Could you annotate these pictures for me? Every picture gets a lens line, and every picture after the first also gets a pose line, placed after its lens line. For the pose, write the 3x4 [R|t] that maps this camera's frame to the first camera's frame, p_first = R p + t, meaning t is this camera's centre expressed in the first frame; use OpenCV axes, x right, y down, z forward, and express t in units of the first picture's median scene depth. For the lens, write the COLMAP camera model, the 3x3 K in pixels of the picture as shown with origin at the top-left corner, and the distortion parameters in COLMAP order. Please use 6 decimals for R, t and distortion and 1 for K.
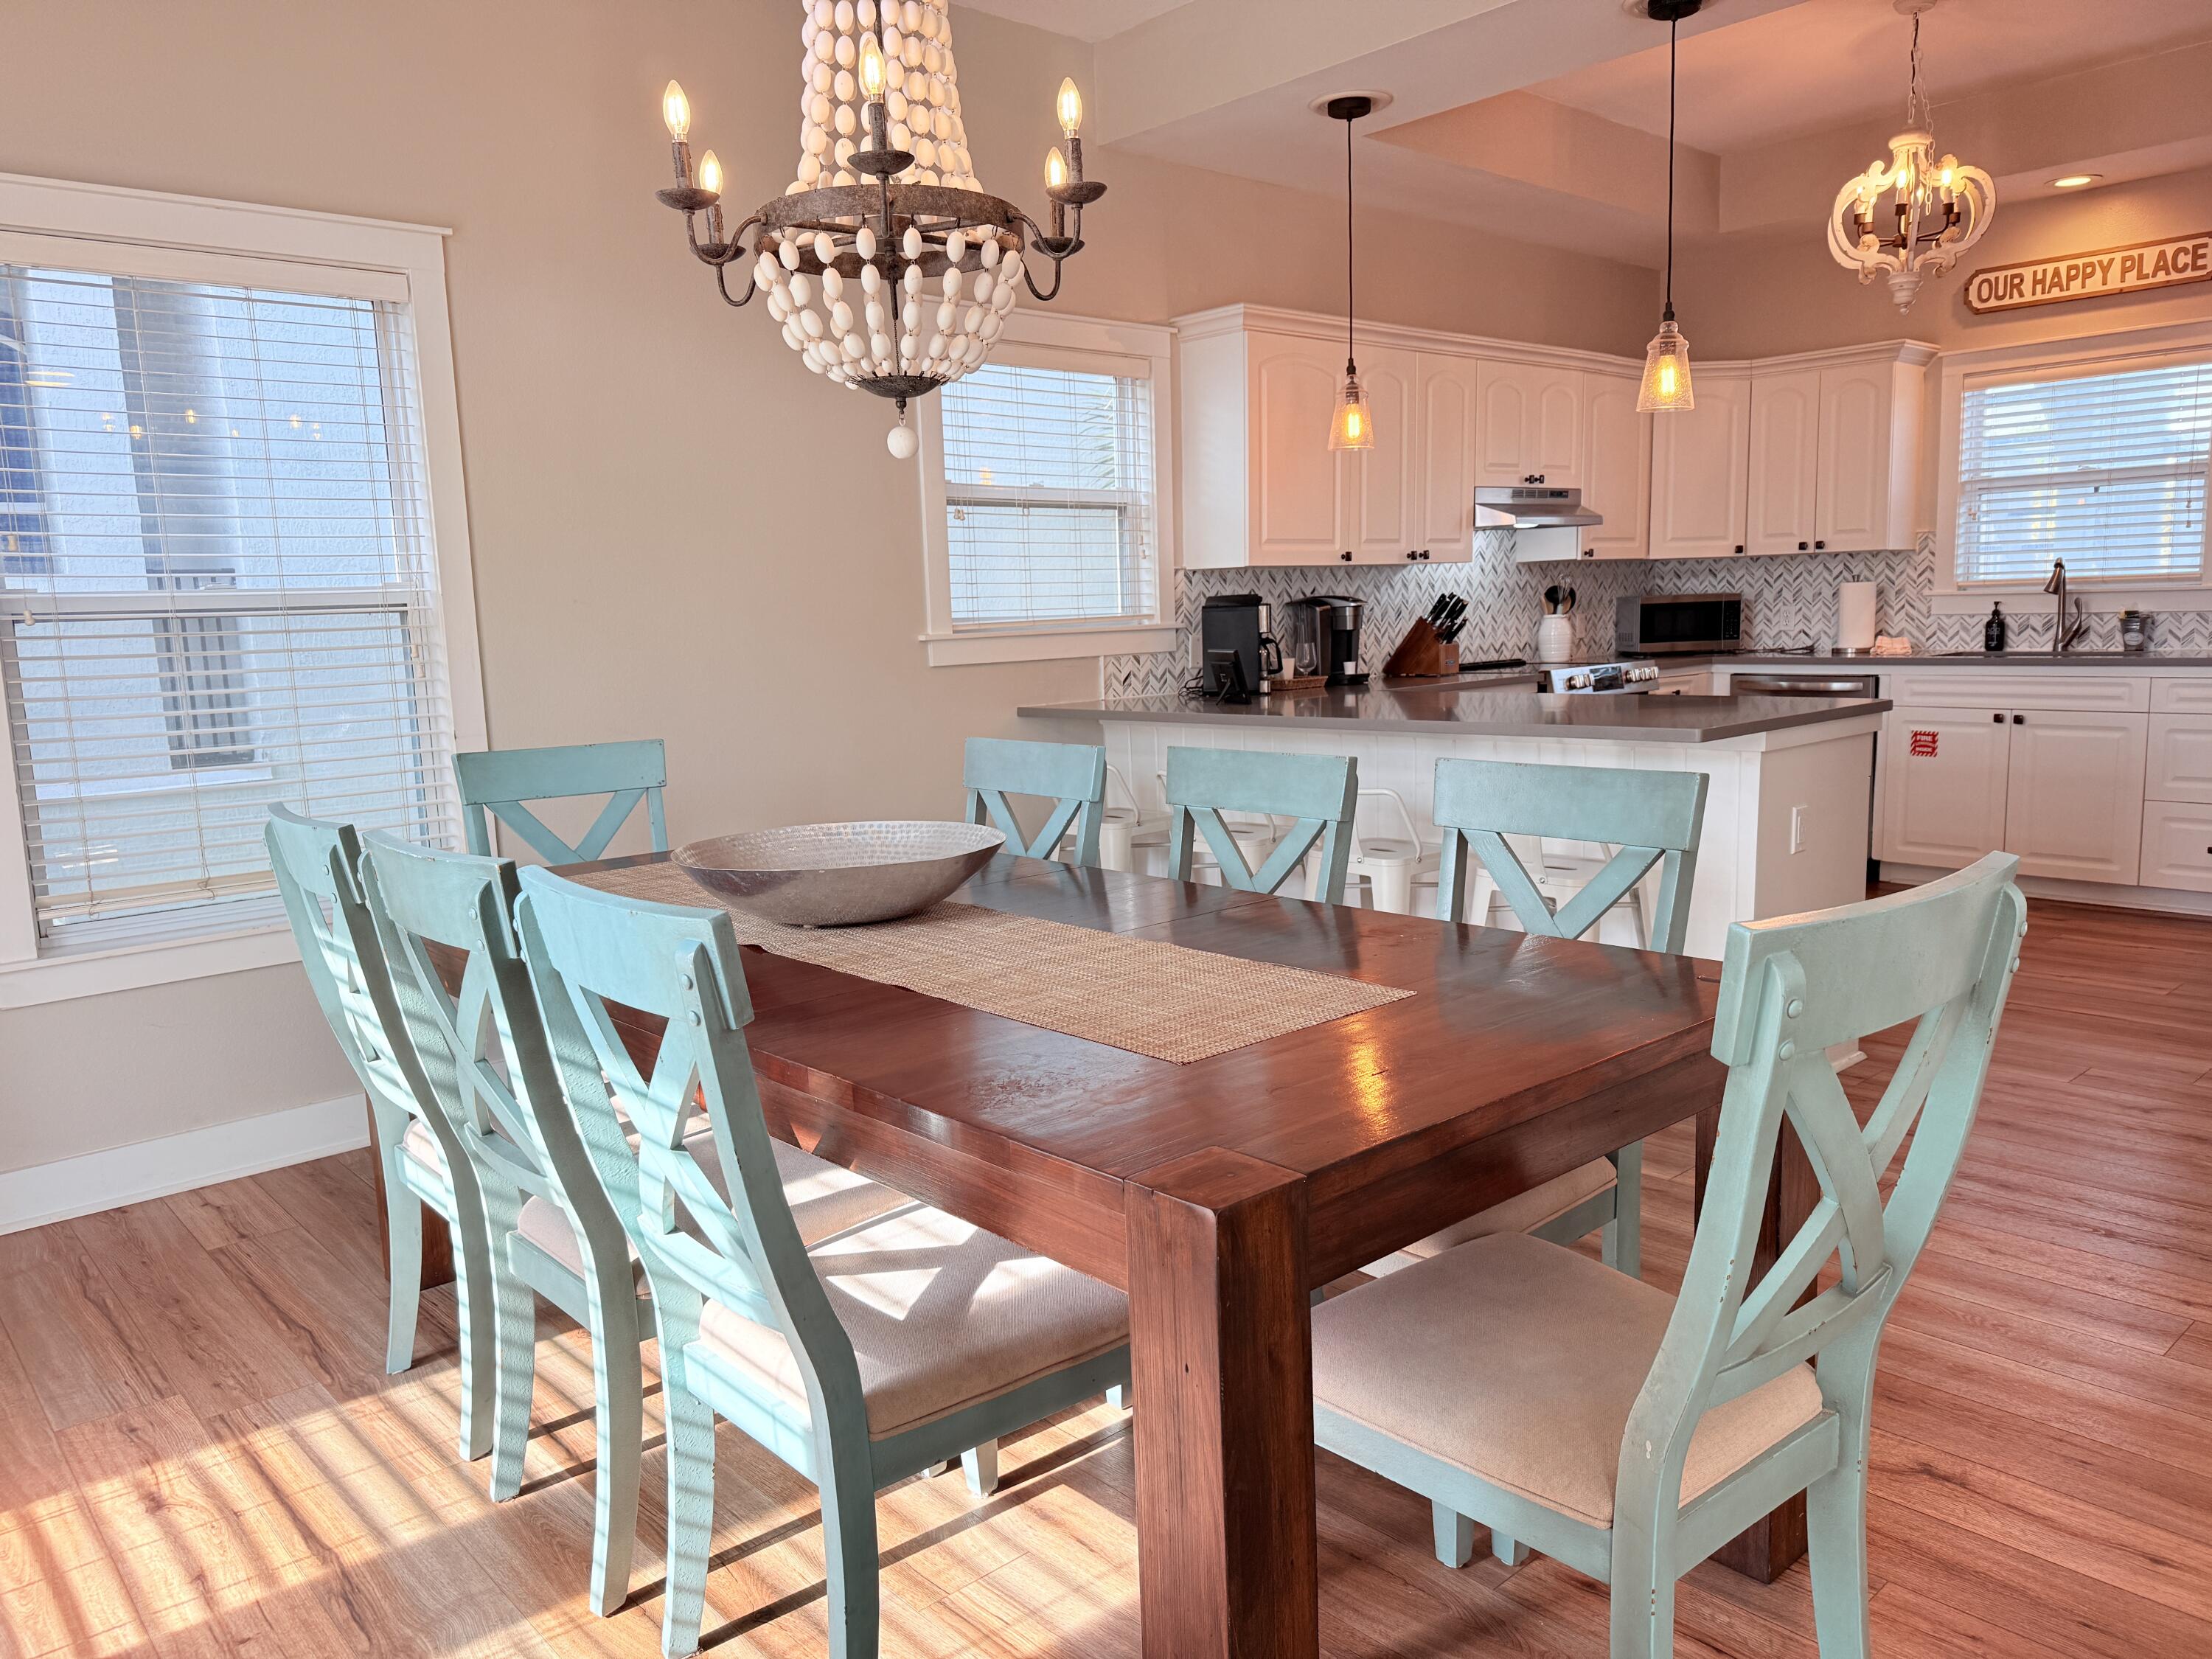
lens RADIAL K [[1591.8, 0, 1050.9], [0, 1591.8, 852.7], [0, 0, 1]] dist [0.000591, -0.021661]
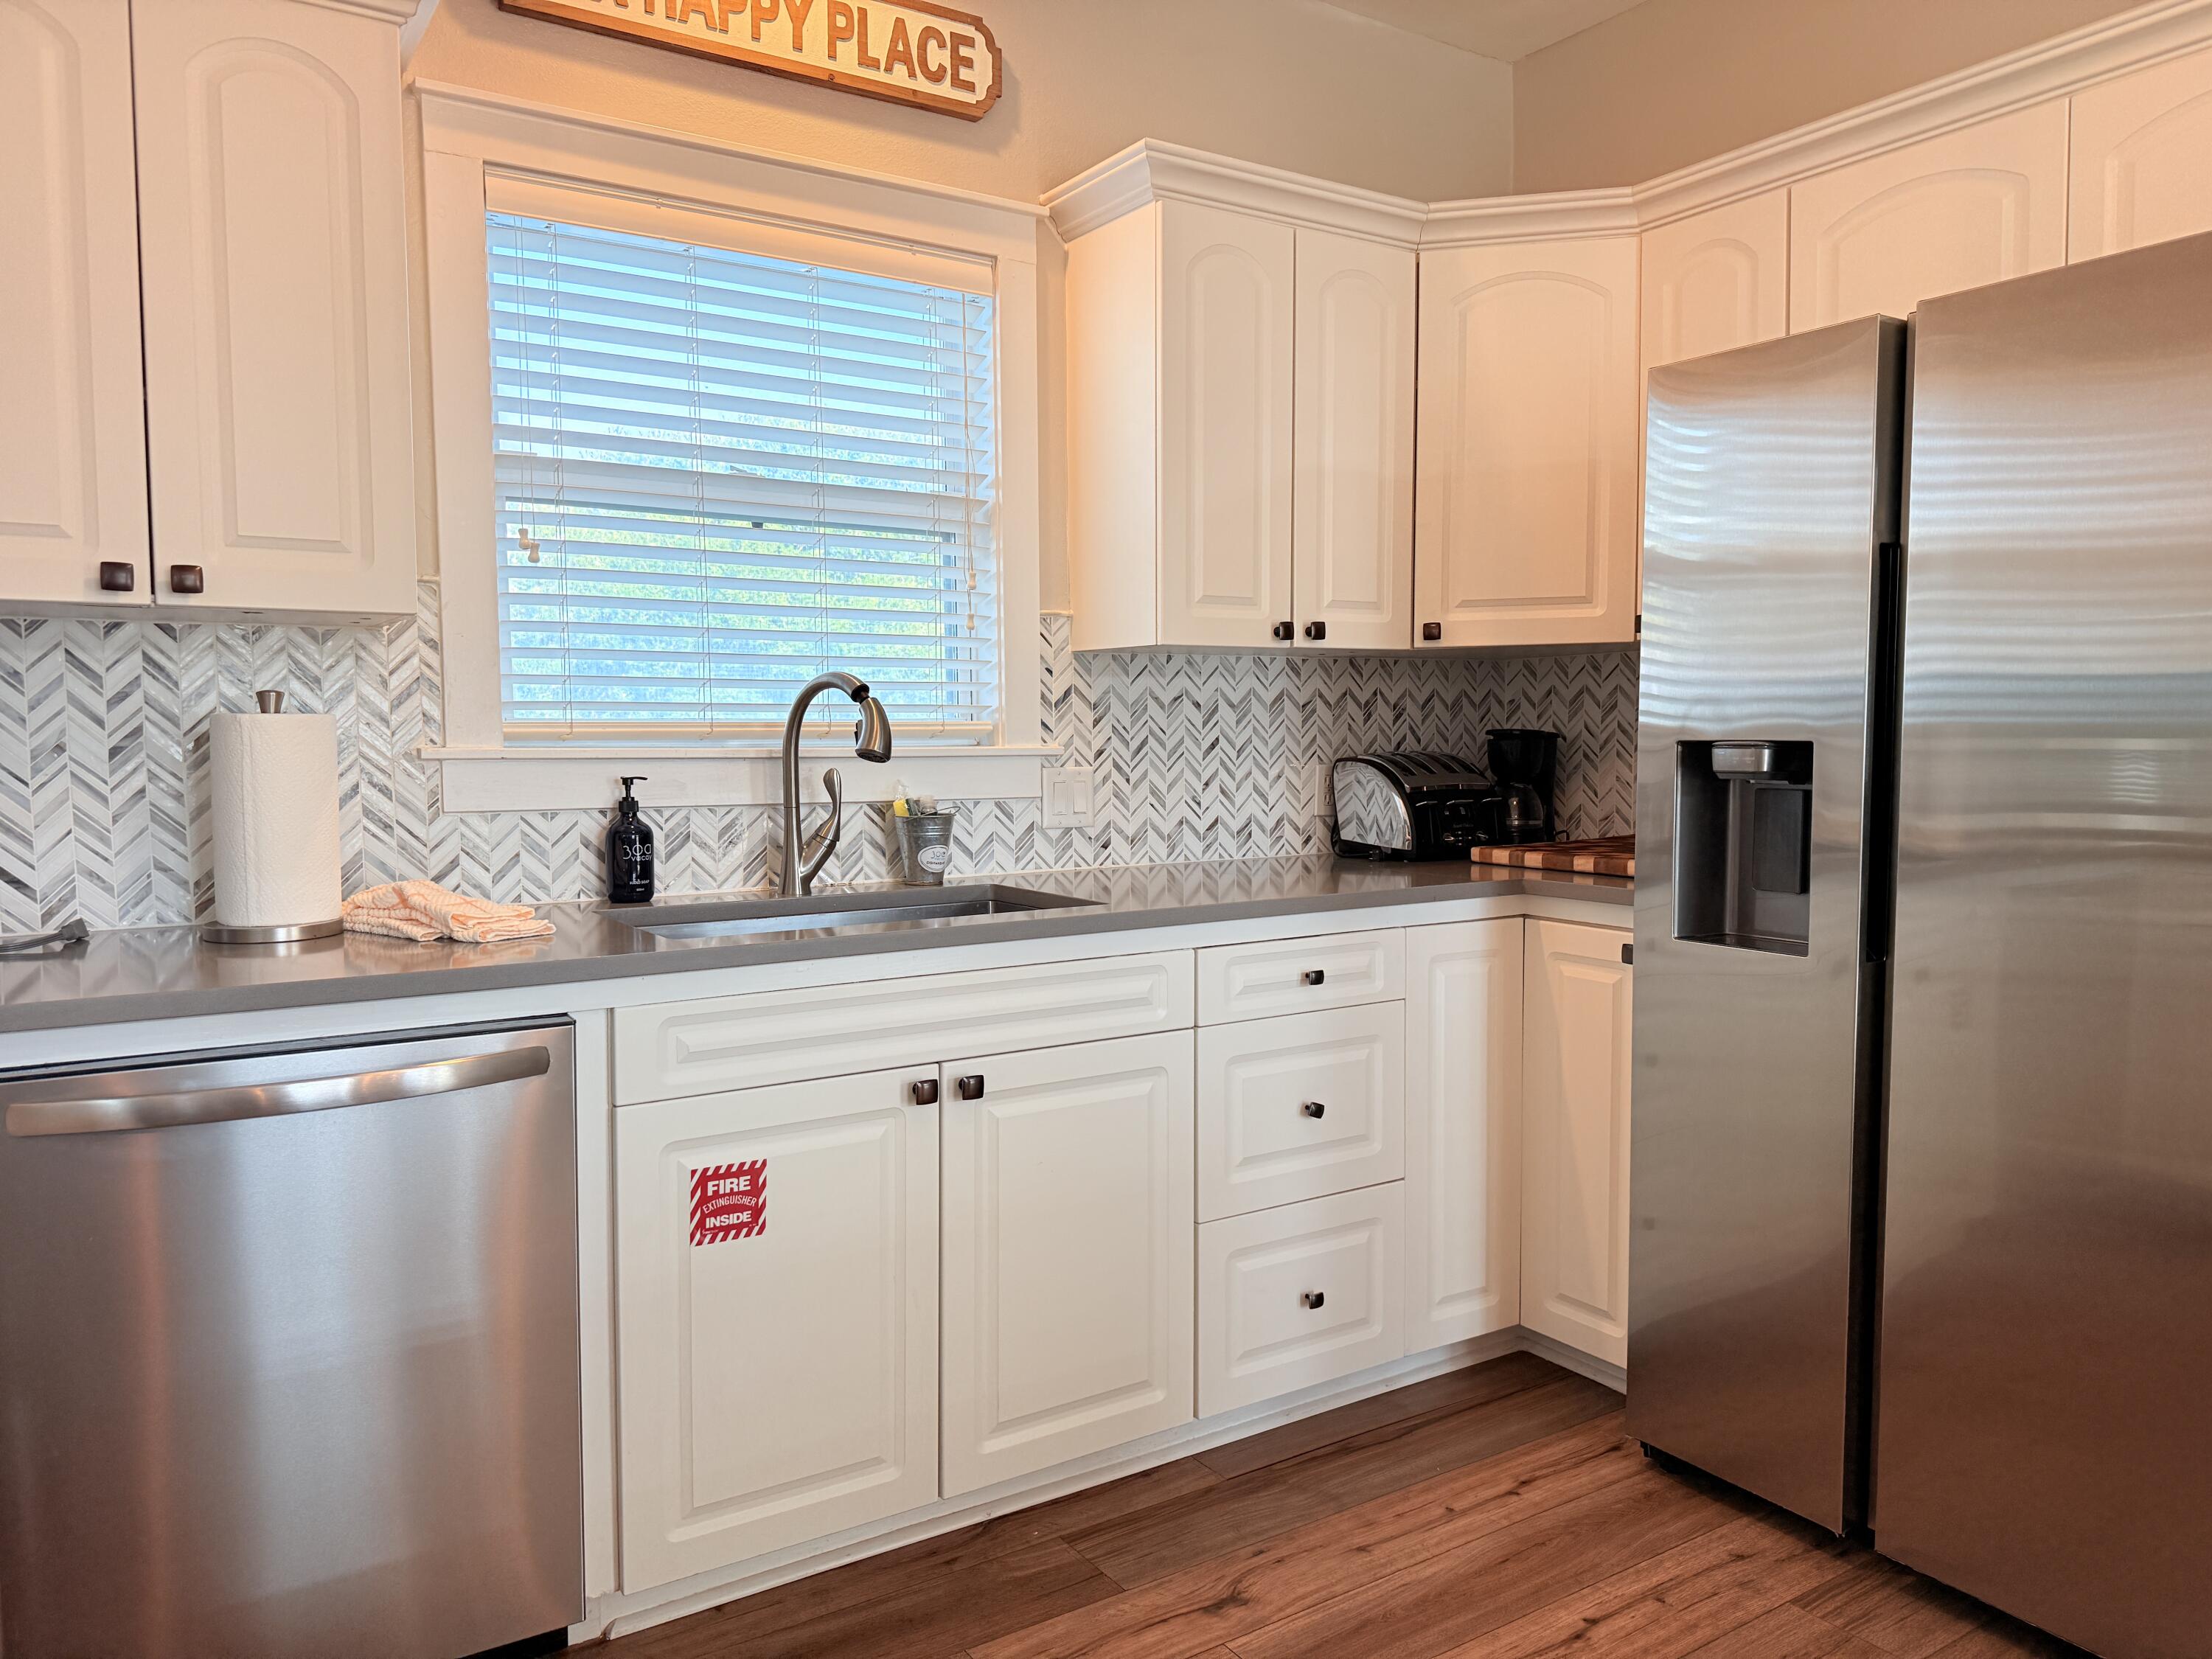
lens RADIAL K [[1530.3, 0, 1129.7], [0, 1530.3, 839.8], [0, 0, 1]] dist [0.085027, -0.141124]
pose [[0.125387, -0.030427, 0.991641, 0.244353], [0.153842, 0.988036, 0.010864, -0.132814], [-0.980108, 0.151194, 0.128567, 0.862761]]
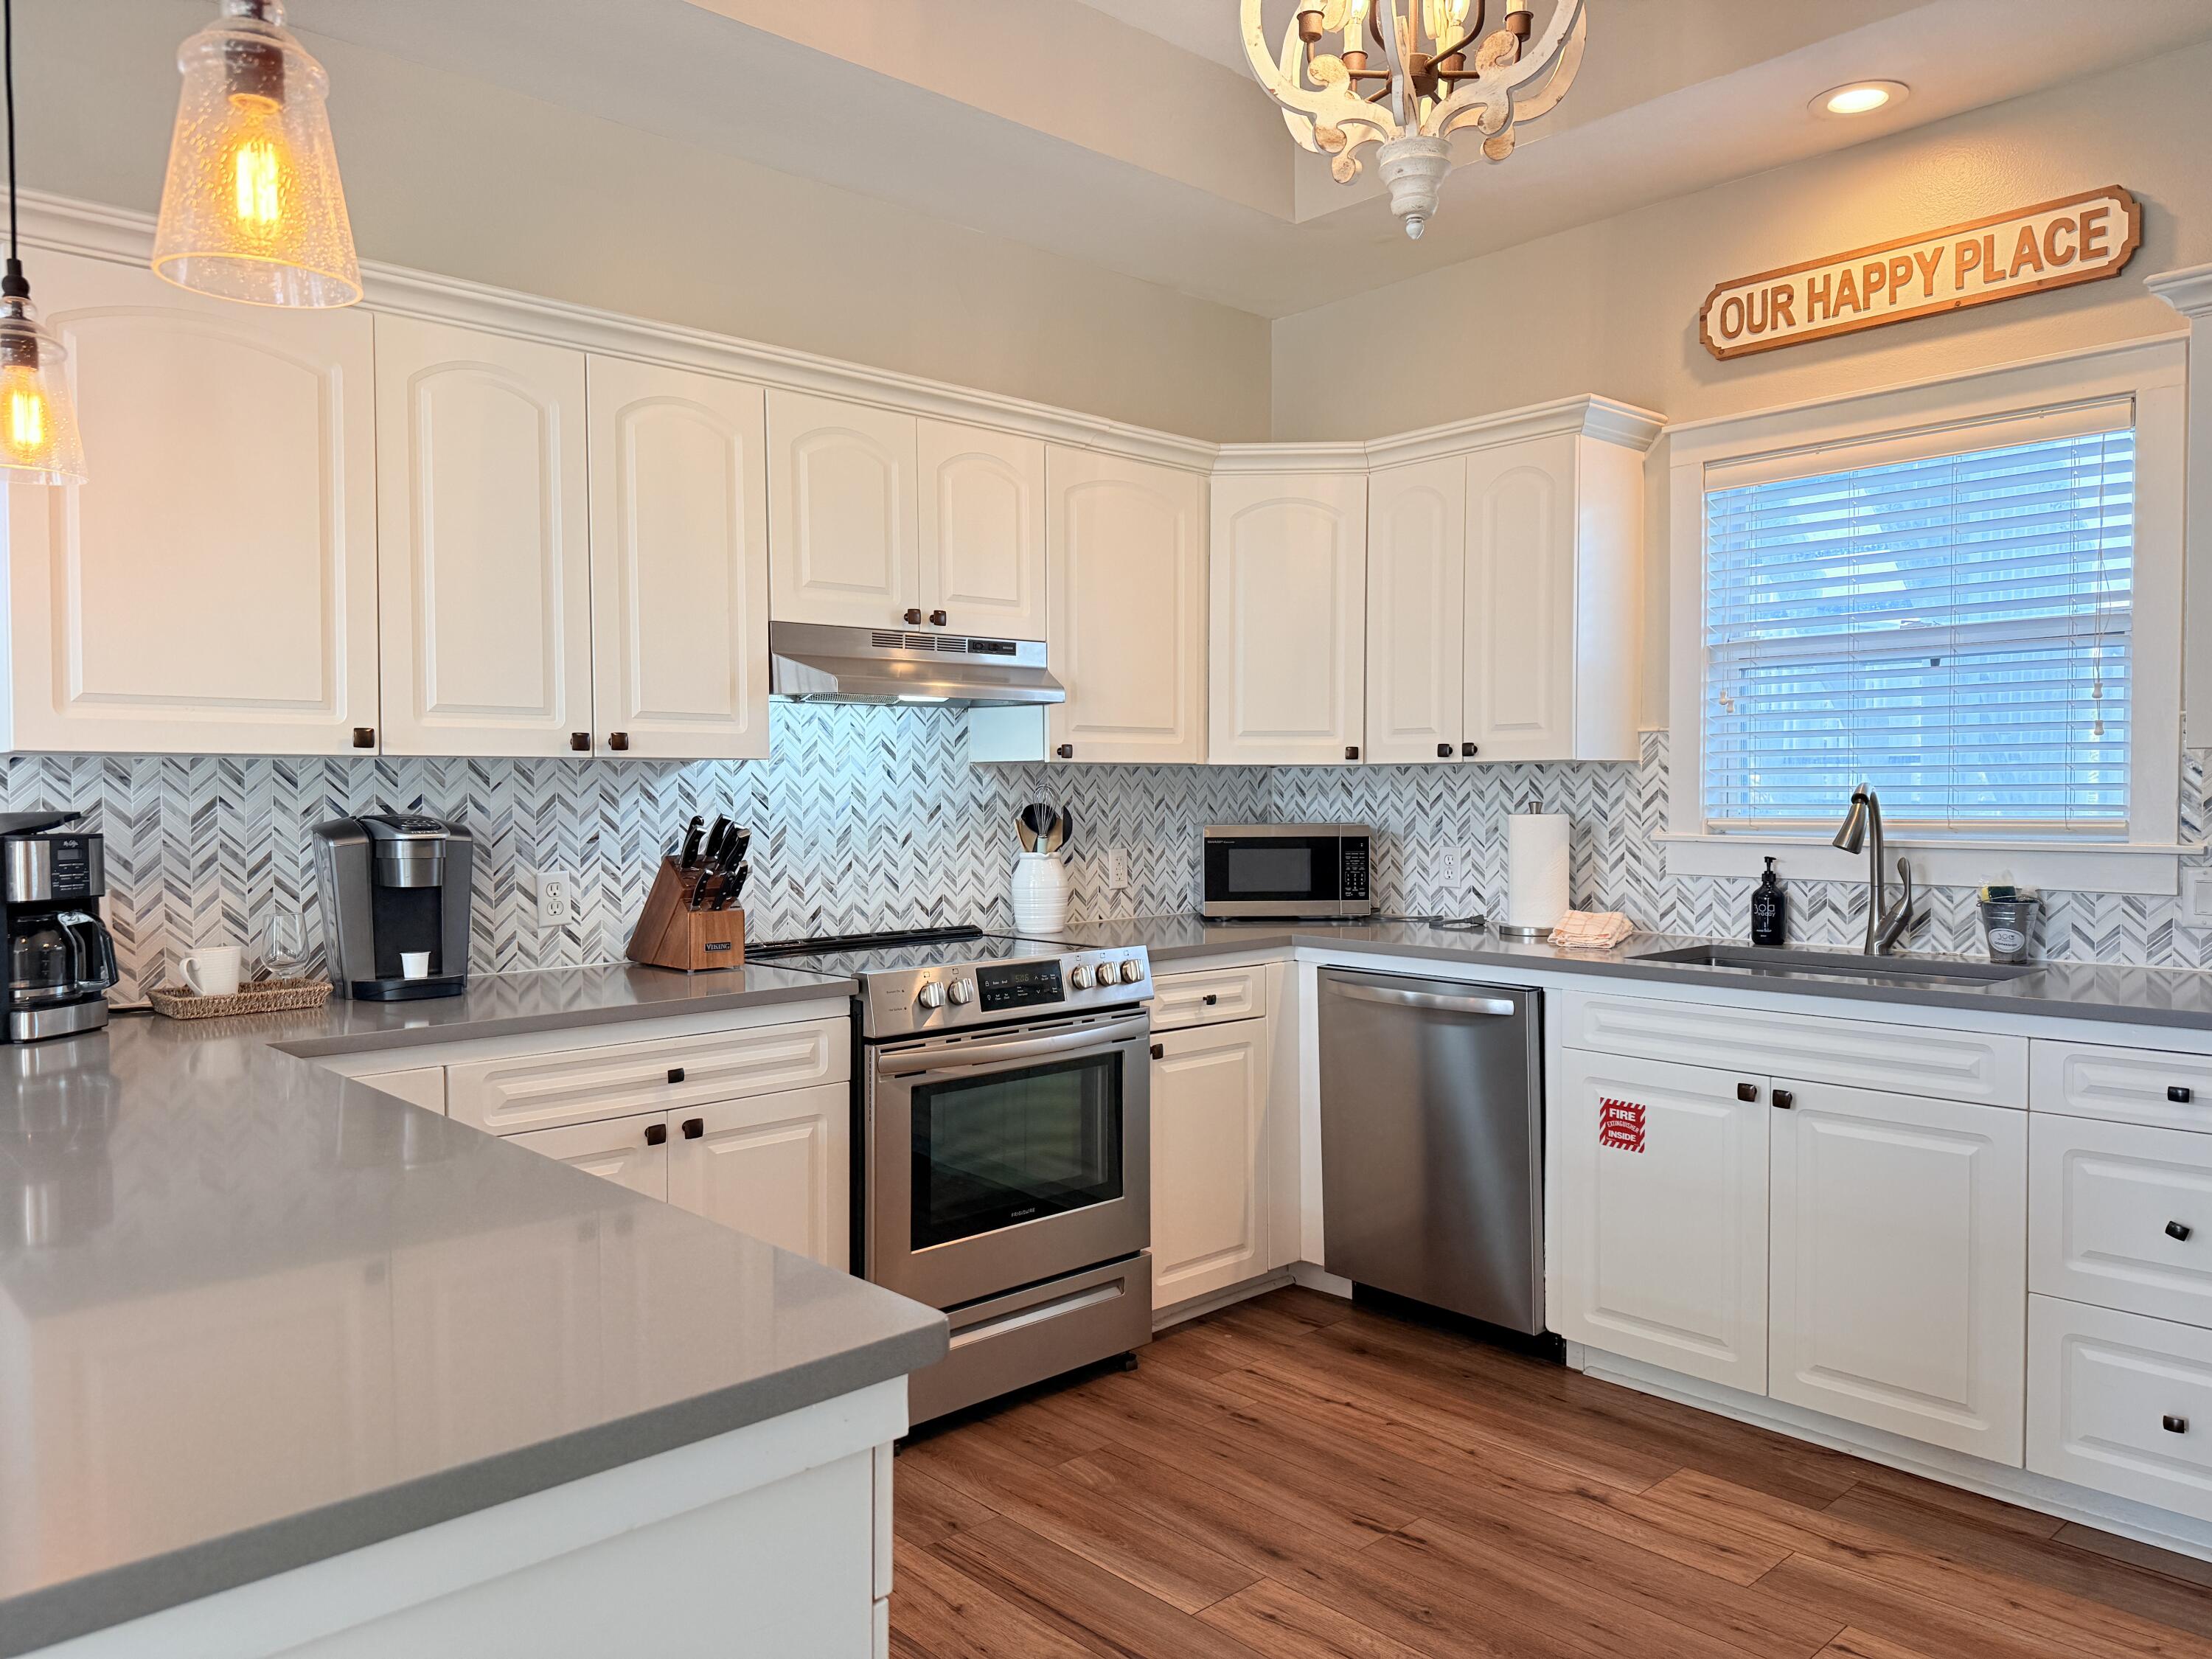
lens RADIAL K [[1570.9, 0, 1098.5], [0, 1570.9, 834.2], [0, 0, 1]] dist [0.057574, -0.080478]
pose [[0.999104, 0.030435, 0.029393, 0.356076], [-0.026542, 0.991829, -0.124782, -0.093726], [-0.032951, 0.123891, 0.991749, 0.470389]]
